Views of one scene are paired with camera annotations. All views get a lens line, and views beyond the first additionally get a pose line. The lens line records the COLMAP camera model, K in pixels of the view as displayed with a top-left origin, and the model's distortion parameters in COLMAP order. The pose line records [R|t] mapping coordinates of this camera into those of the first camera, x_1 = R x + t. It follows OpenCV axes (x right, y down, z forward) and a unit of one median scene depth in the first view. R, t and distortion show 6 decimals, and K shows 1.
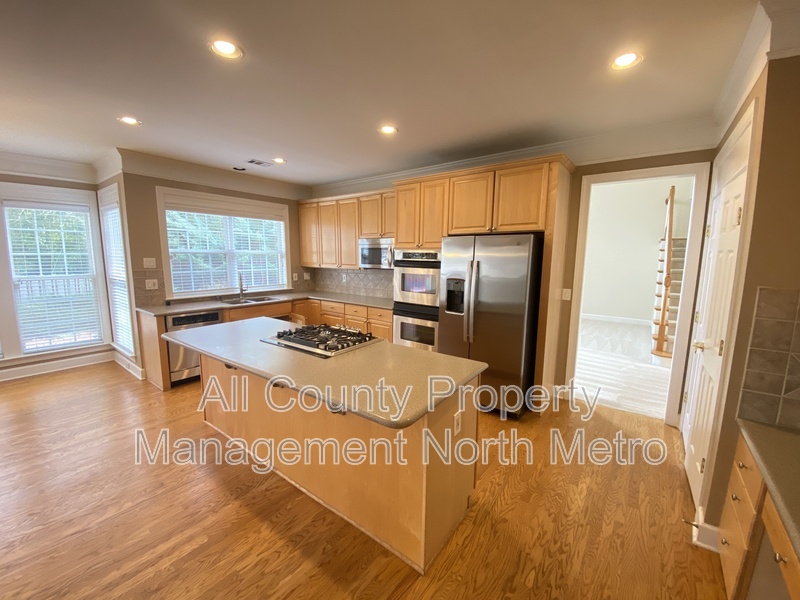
lens RADIAL K [[334.8, 0, 394.9], [0, 334.8, 299.6], [0, 0, 1]] dist [0.002023, -0.001156]
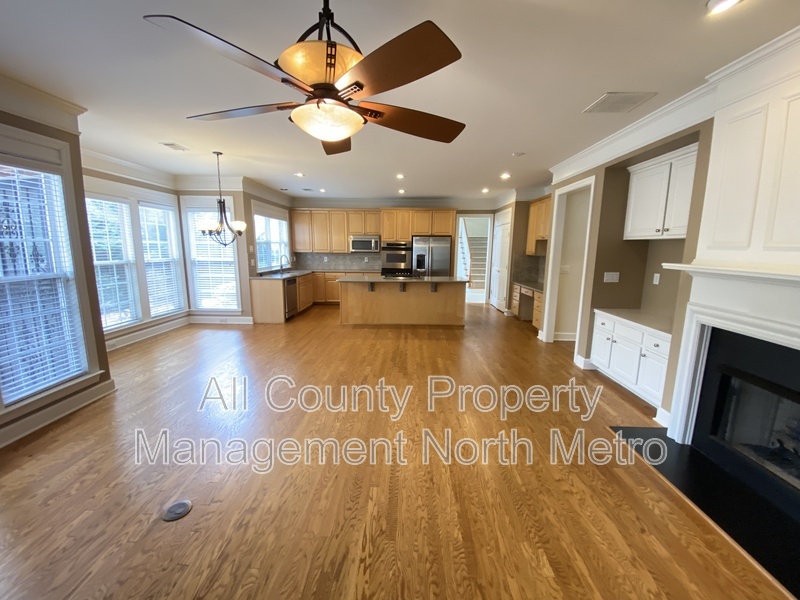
lens RADIAL K [[334.8, 0, 403.0], [0, 334.8, 300.9], [0, 0, 1]] dist [0.002023, -0.001156]
pose [[0.799686, -0.097405, 0.592465, -1.105716], [0.072792, 0.995203, 0.065366, 0.078007], [-0.595990, -0.009145, 0.802940, -0.668287]]
